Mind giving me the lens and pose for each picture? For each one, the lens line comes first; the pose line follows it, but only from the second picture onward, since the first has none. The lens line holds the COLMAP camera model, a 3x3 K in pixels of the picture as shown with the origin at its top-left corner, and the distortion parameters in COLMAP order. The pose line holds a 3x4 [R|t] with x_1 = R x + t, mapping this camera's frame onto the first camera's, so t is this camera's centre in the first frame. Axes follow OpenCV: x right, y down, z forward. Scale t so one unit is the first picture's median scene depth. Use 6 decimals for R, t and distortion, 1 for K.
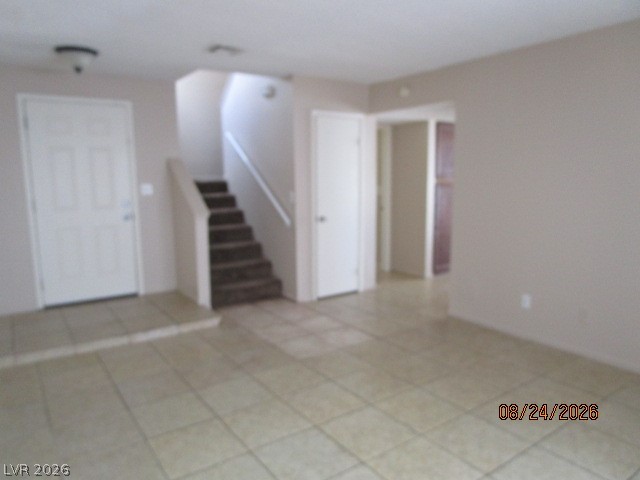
lens RADIAL K [[457.1, 0, 319.2], [0, 457.1, 235.5], [0, 0, 1]] dist [-0.025593, -0.001448]
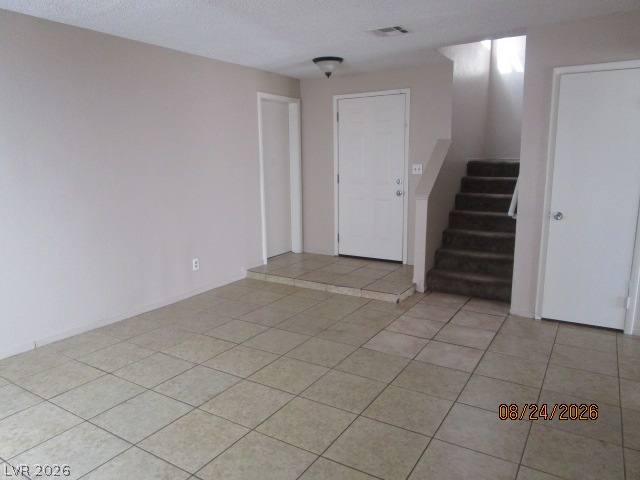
lens RADIAL K [[457.1, 0, 319.4], [0, 457.1, 245.2], [0, 0, 1]] dist [-0.025593, -0.001448]
pose [[0.391701, 0.172989, -0.903684, 0.586070], [-0.114894, 0.983675, 0.138501, -0.051036], [0.912891, 0.049577, 0.405182, 0.388864]]
